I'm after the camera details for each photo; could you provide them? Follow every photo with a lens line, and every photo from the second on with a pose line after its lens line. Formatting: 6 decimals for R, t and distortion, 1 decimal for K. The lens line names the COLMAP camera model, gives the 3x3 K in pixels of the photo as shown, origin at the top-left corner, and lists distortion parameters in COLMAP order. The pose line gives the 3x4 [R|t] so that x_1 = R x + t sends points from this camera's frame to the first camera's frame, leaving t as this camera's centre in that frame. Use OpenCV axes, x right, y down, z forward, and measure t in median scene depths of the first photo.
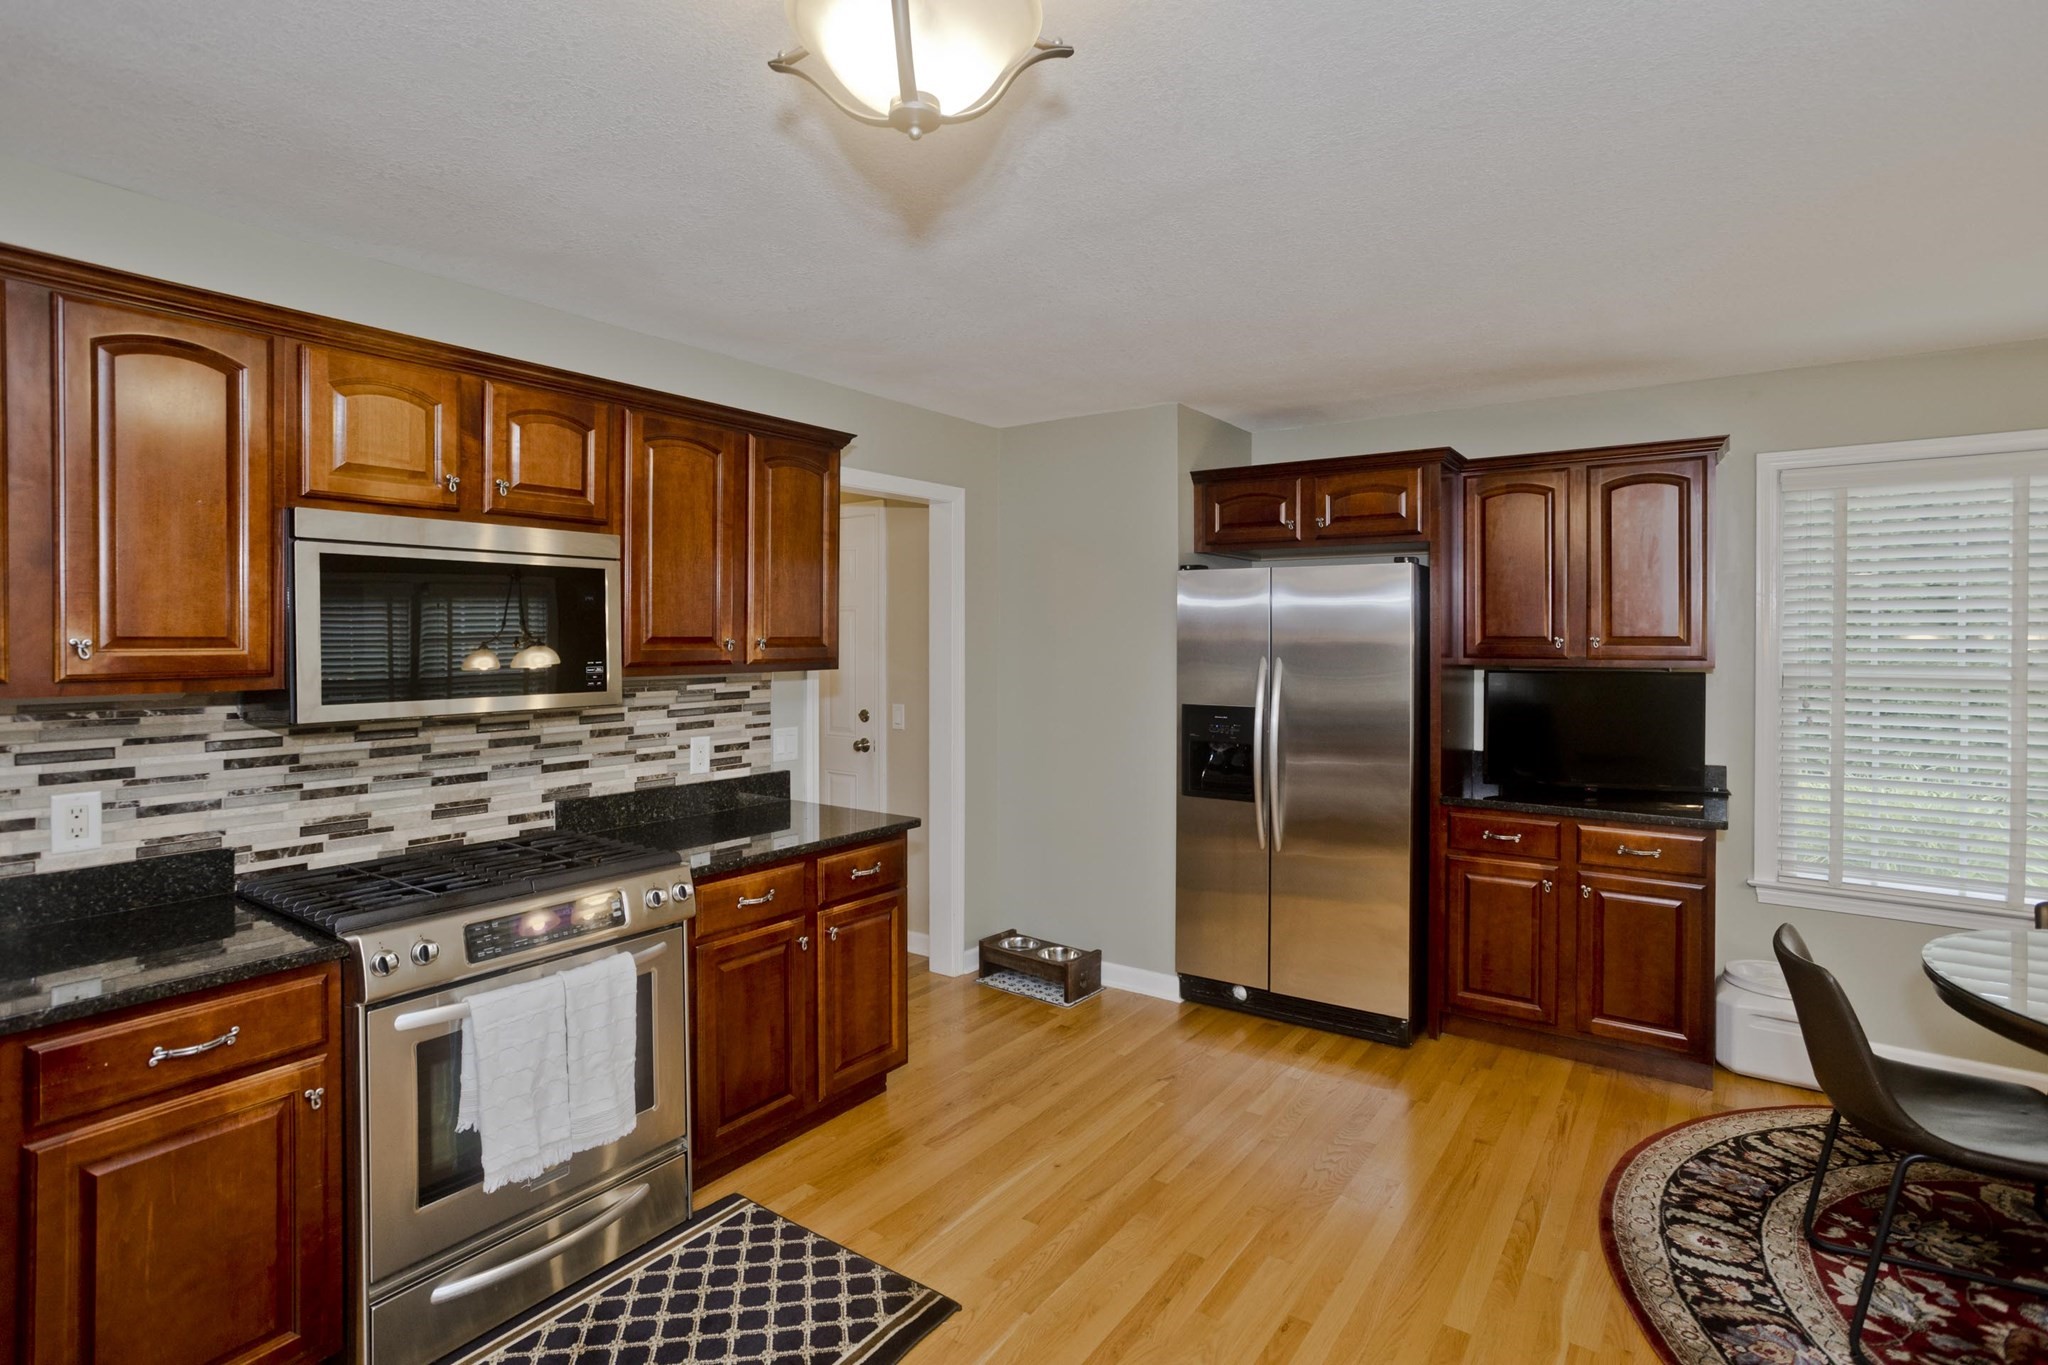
lens RADIAL K [[1034.4, 0, 1040.4], [0, 1034.4, 645.7], [0, 0, 1]] dist [-0.034939, 0.019074]
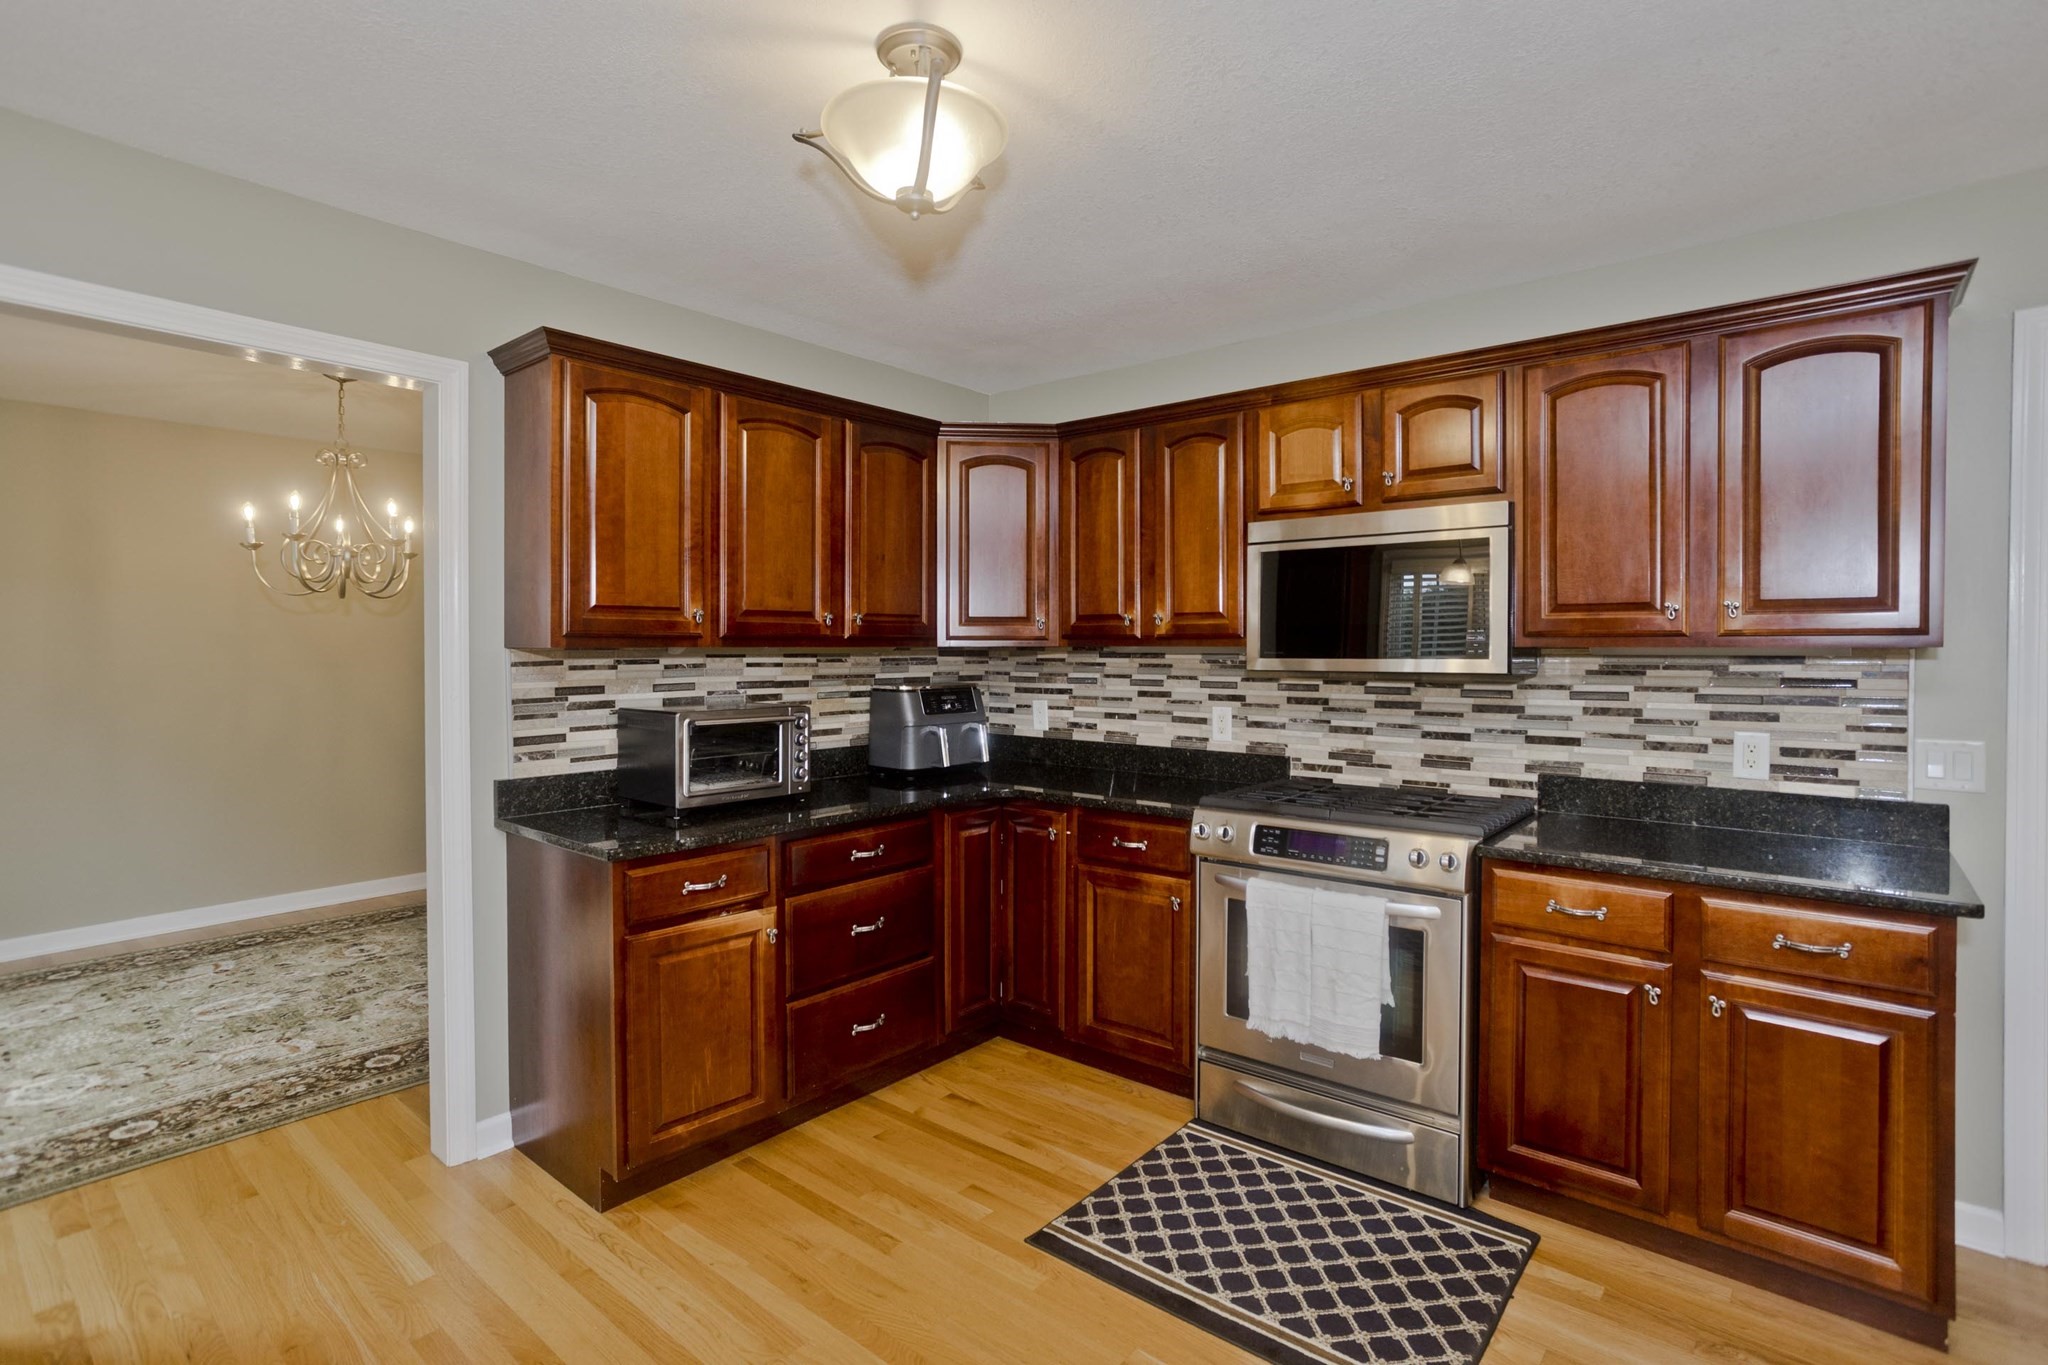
lens RADIAL K [[1034.4, 0, 1023.3], [0, 1034.4, 661.0], [0, 0, 1]] dist [-0.034939, 0.019074]
pose [[-0.104462, 0.010834, -0.994470, 0.623940], [-0.011971, 0.999855, 0.012150, 0.039197], [0.994457, 0.013174, -0.104317, 0.658414]]
